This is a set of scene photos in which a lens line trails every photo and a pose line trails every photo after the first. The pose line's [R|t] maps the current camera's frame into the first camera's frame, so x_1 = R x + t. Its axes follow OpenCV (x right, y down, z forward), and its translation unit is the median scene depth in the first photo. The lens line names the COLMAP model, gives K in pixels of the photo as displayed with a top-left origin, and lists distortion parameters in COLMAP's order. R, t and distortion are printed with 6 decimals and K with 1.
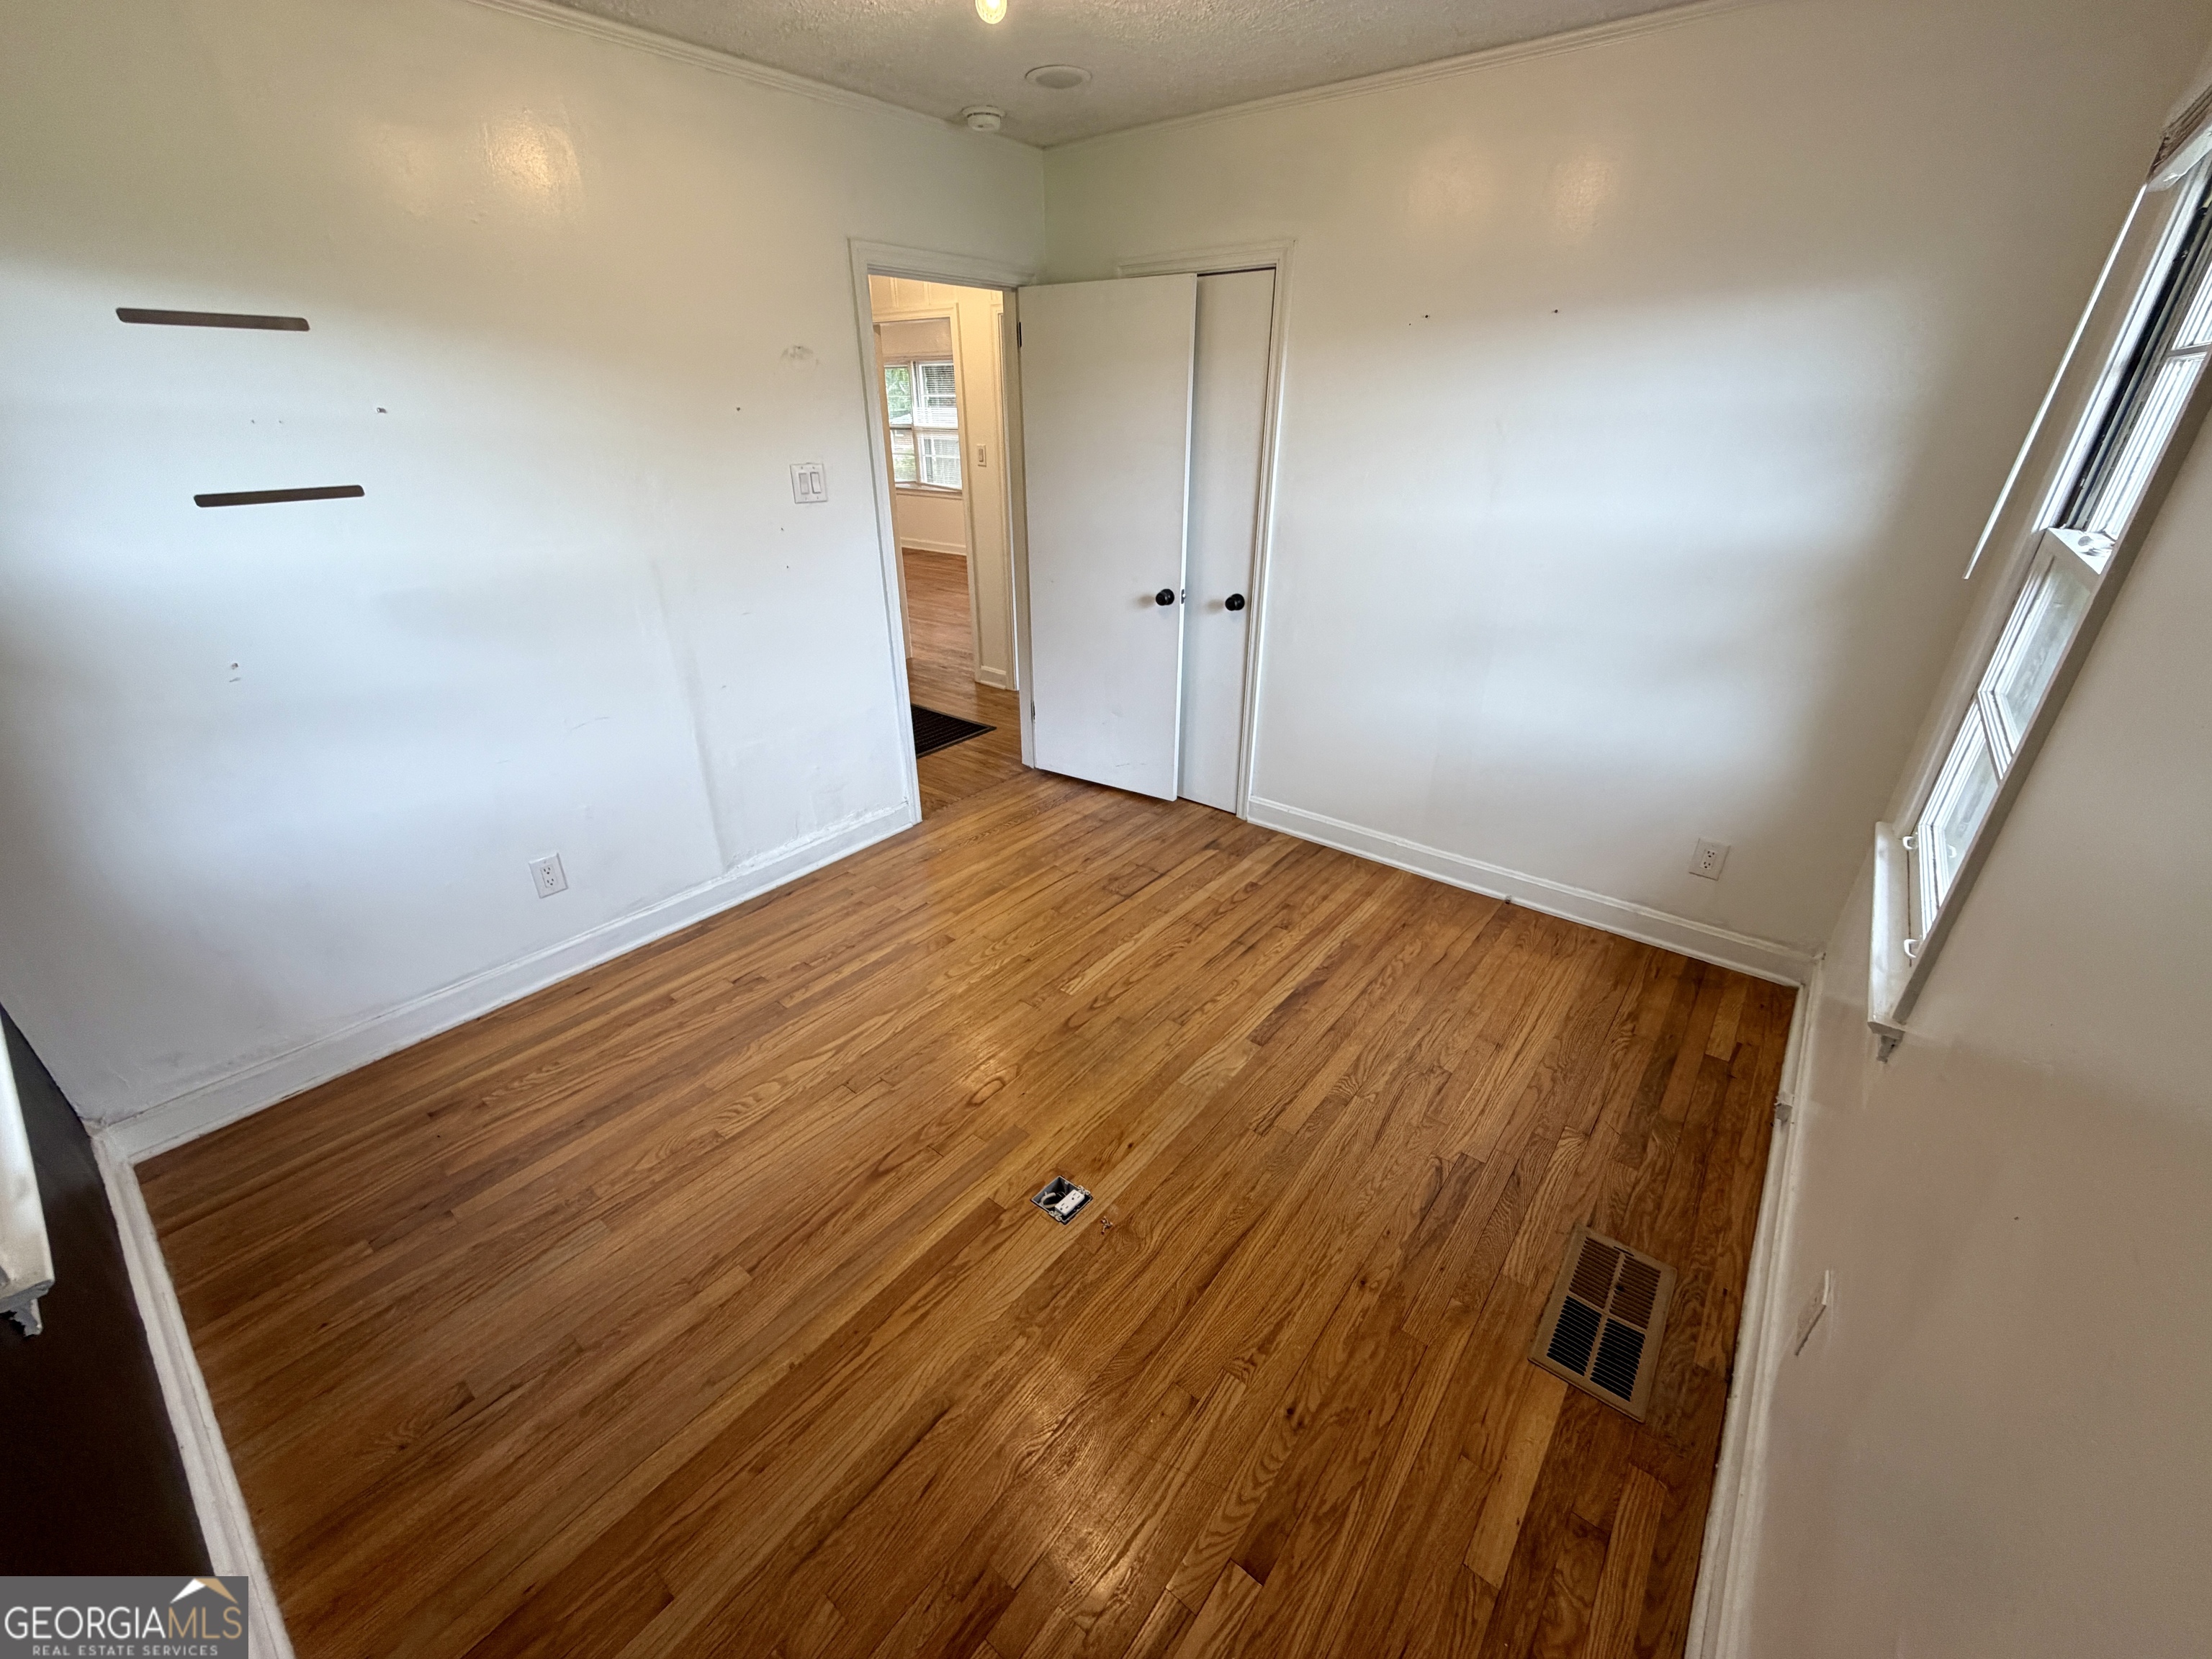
lens RADIAL K [[884.1, 0, 1101.6], [0, 884.1, 832.5], [0, 0, 1]] dist [0.001073, -0.000153]
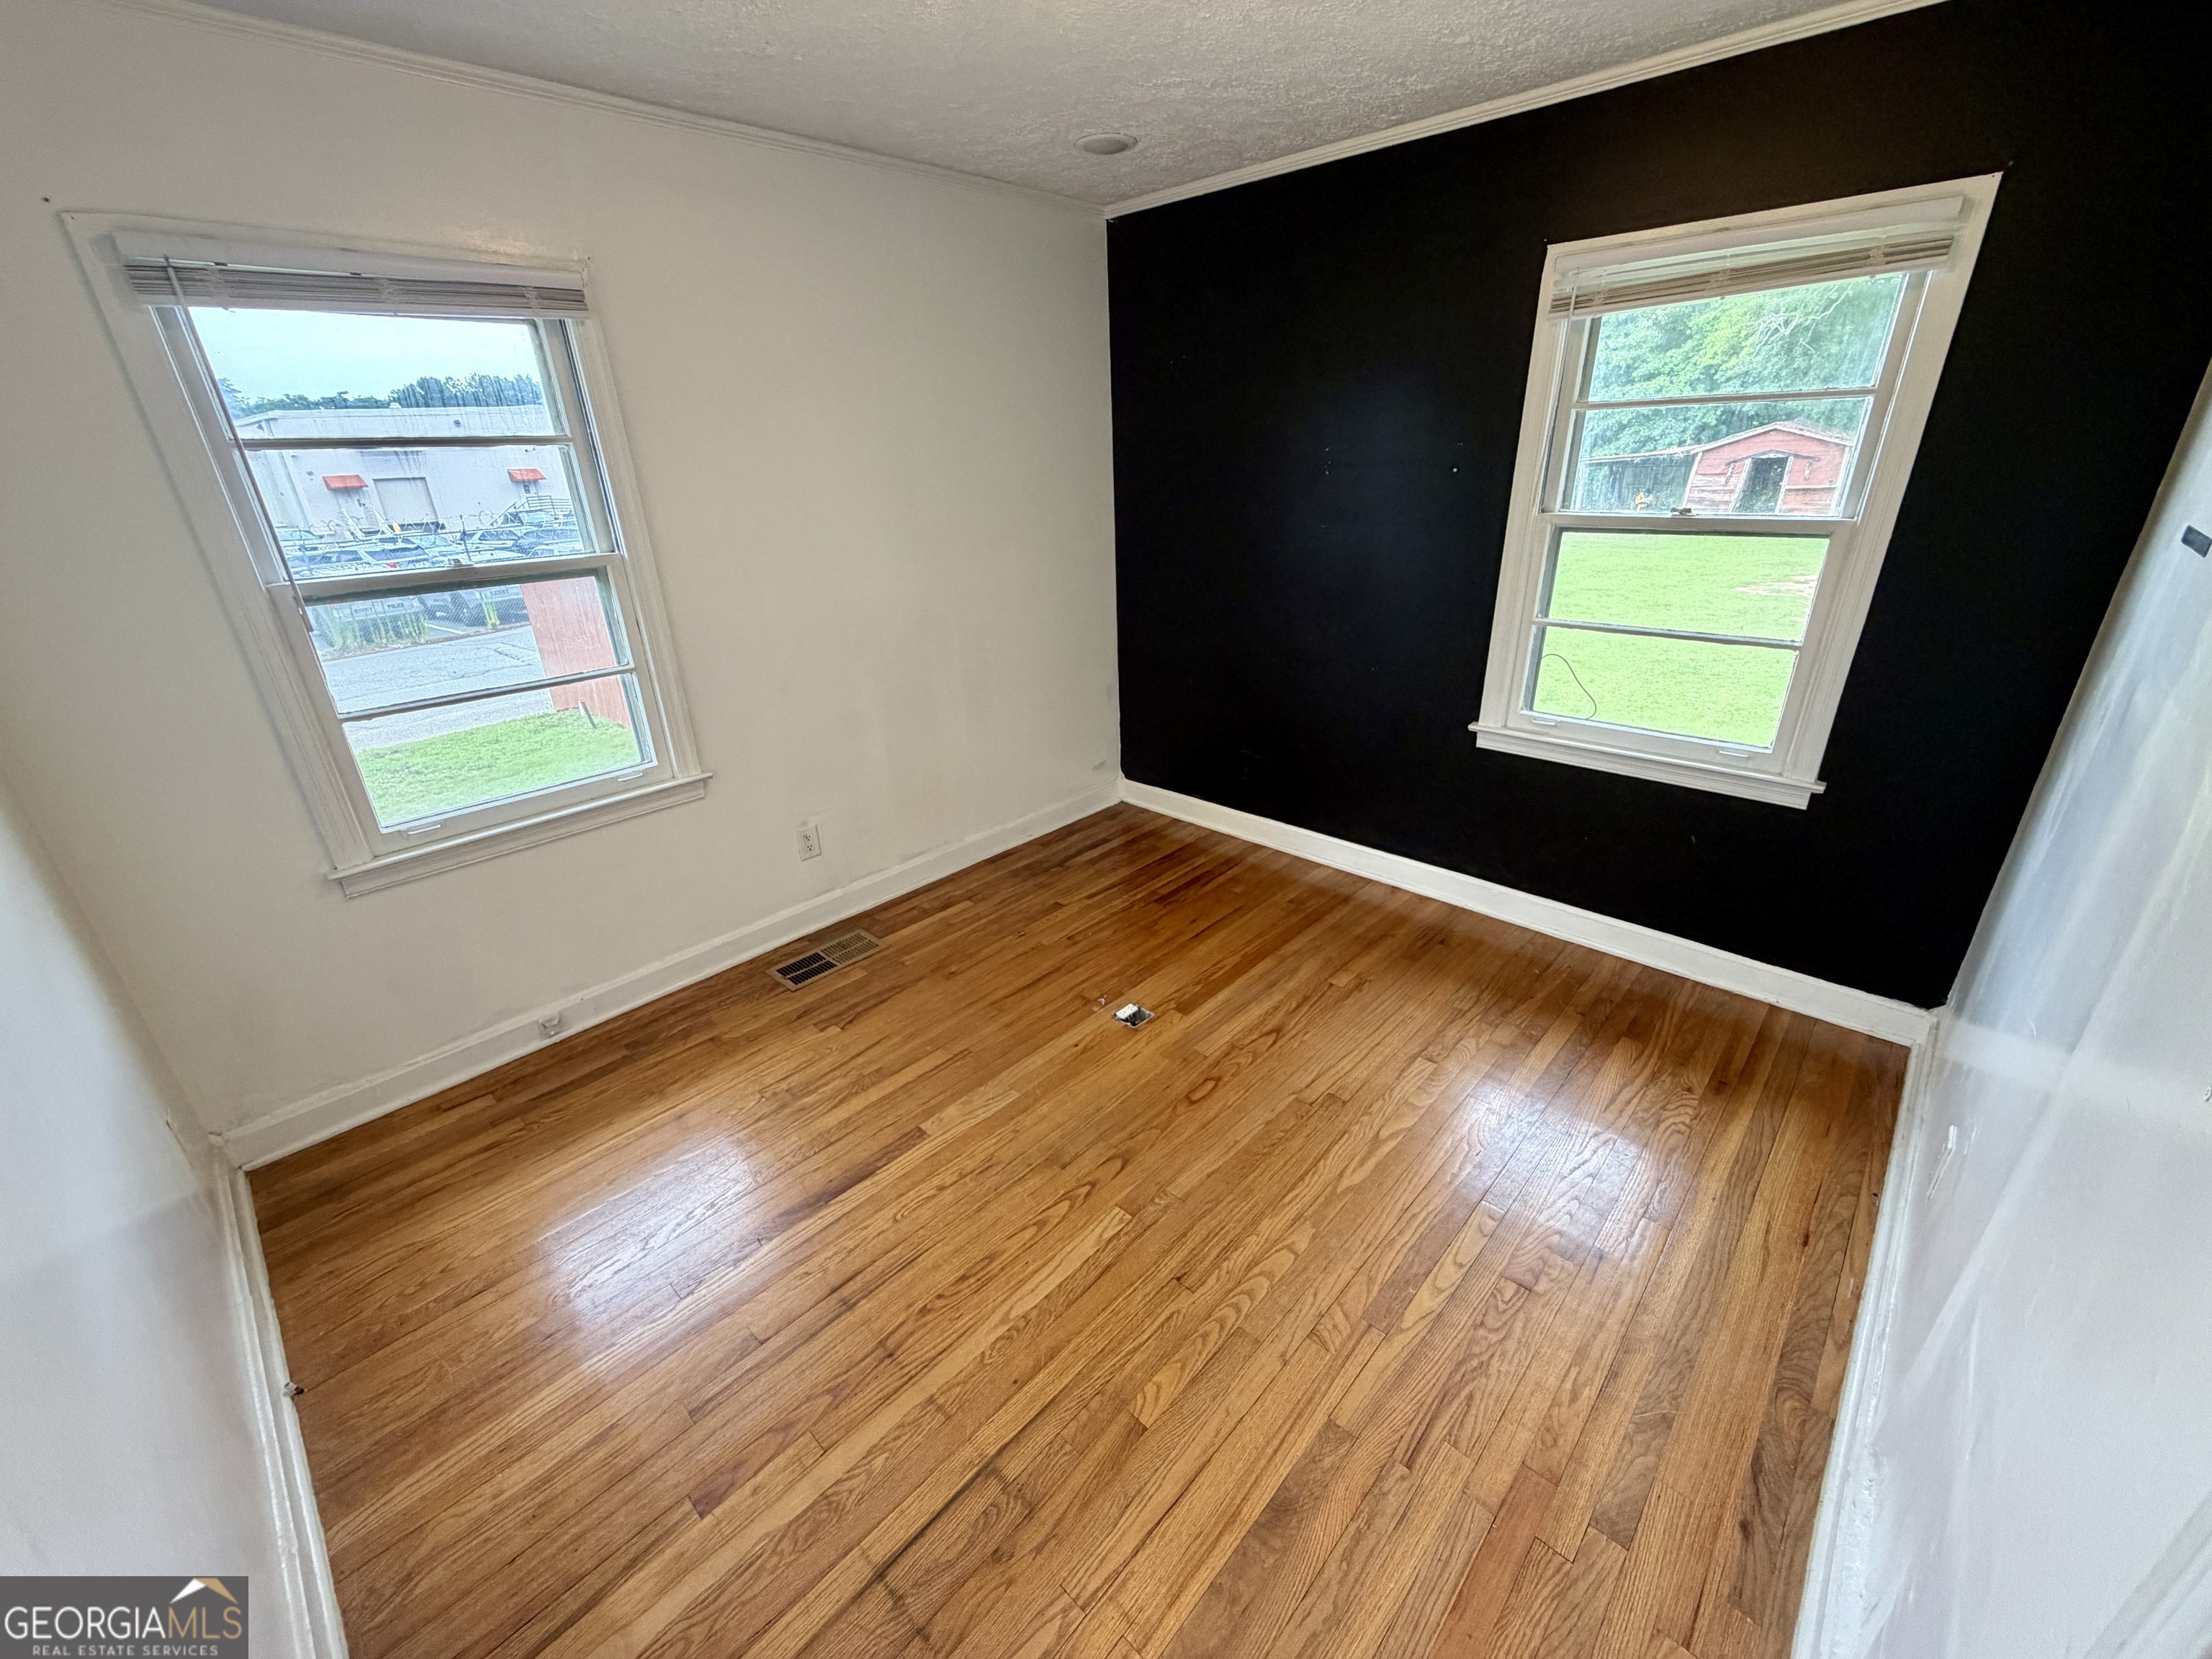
lens RADIAL K [[884.1, 0, 1101.6], [0, 884.1, 832.5], [0, 0, 1]] dist [0.001073, -0.000153]
pose [[-0.995988, -0.003717, 0.089412, -0.092566], [0.065951, 0.644846, 0.761462, -0.644478], [-0.060487, 0.764304, -0.642014, 1.312206]]
